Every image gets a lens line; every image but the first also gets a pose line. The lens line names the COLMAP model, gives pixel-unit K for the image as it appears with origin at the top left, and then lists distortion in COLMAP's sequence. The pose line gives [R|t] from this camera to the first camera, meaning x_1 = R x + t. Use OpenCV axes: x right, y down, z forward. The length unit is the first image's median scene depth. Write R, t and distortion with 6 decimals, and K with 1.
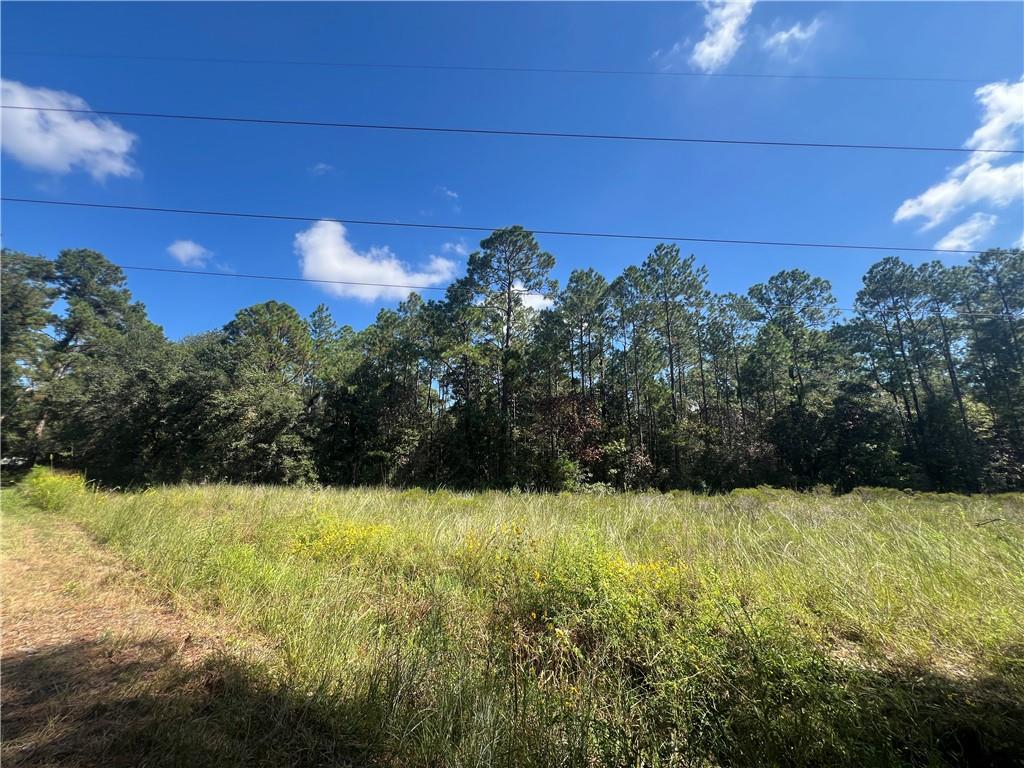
lens RADIAL K [[412.4, 0, 512.0], [0, 412.4, 384.0], [0, 0, 1]] dist [-0.002337, -0.000028]
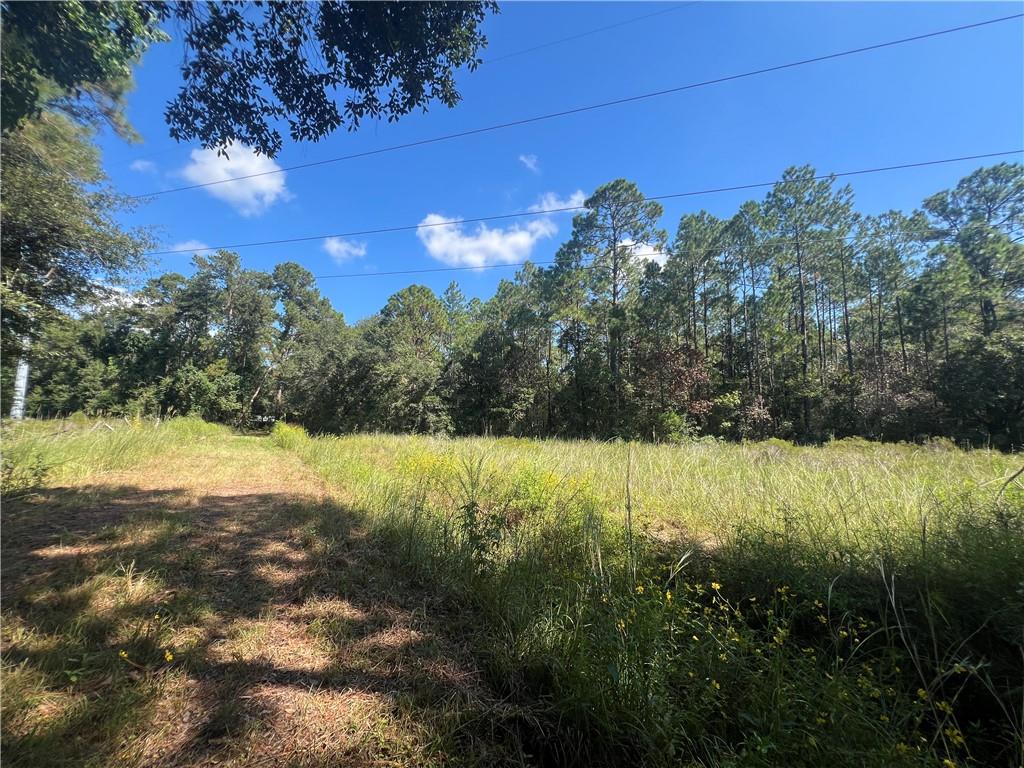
lens RADIAL K [[412.4, 0, 512.0], [0, 412.4, 384.0], [0, 0, 1]] dist [-0.002337, -0.000028]
pose [[0.941104, -0.034768, -0.336324, 0.086970], [0.070589, 0.992984, 0.094872, -0.010193], [0.330665, -0.113026, 0.936956, -0.062419]]
